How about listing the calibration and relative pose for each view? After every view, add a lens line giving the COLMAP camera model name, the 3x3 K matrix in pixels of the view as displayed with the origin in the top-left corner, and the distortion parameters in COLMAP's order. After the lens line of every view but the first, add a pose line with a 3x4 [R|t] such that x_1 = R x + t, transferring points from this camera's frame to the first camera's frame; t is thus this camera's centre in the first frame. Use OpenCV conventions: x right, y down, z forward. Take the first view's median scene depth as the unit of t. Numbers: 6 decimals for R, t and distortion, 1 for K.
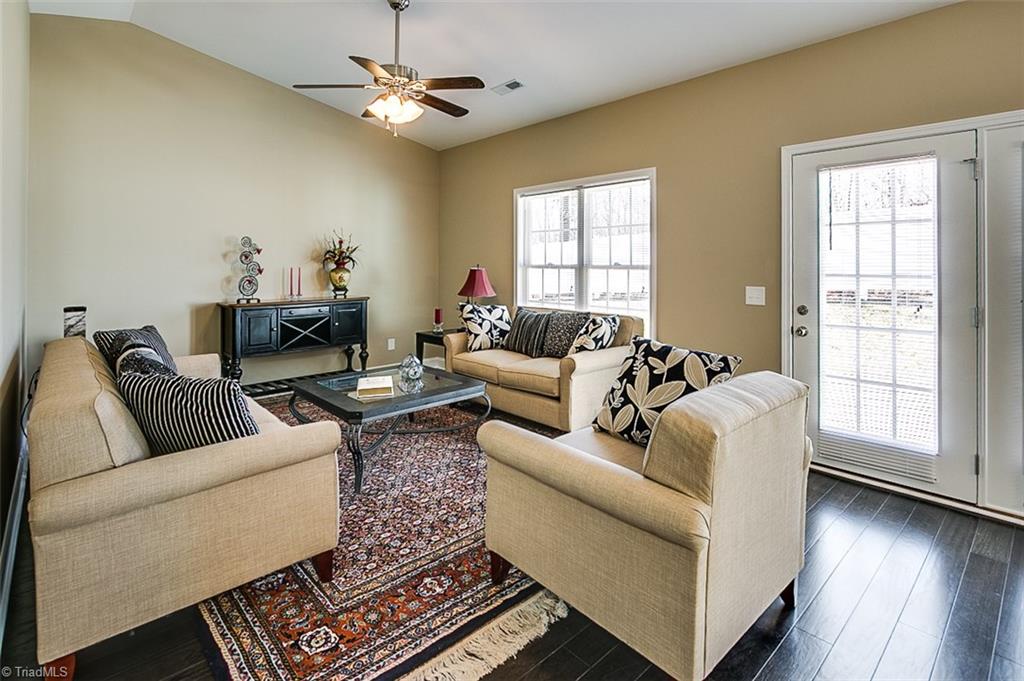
lens RADIAL K [[487.4, 0, 492.4], [0, 487.4, 260.0], [0, 0, 1]] dist [-0.005565, 0.000362]
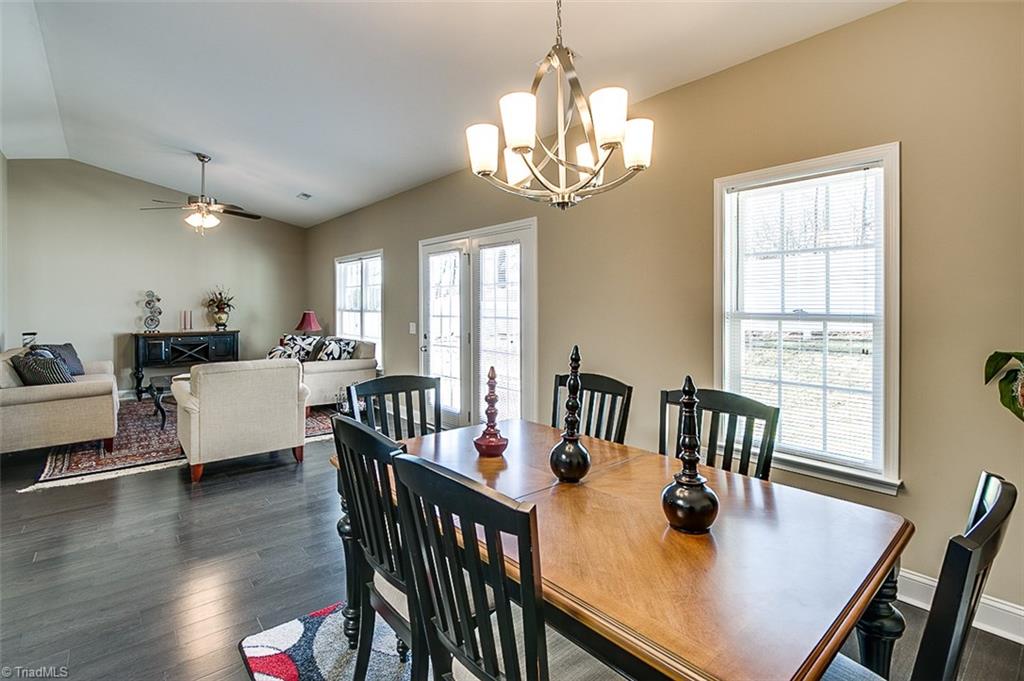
lens RADIAL K [[487.4, 0, 503.2], [0, 487.4, 309.8], [0, 0, 1]] dist [-0.005565, 0.000362]
pose [[0.998758, 0.002573, -0.049757, 0.708099], [-0.001889, 0.999903, 0.013780, -0.010973], [0.049788, -0.013669, 0.998666, -0.506087]]
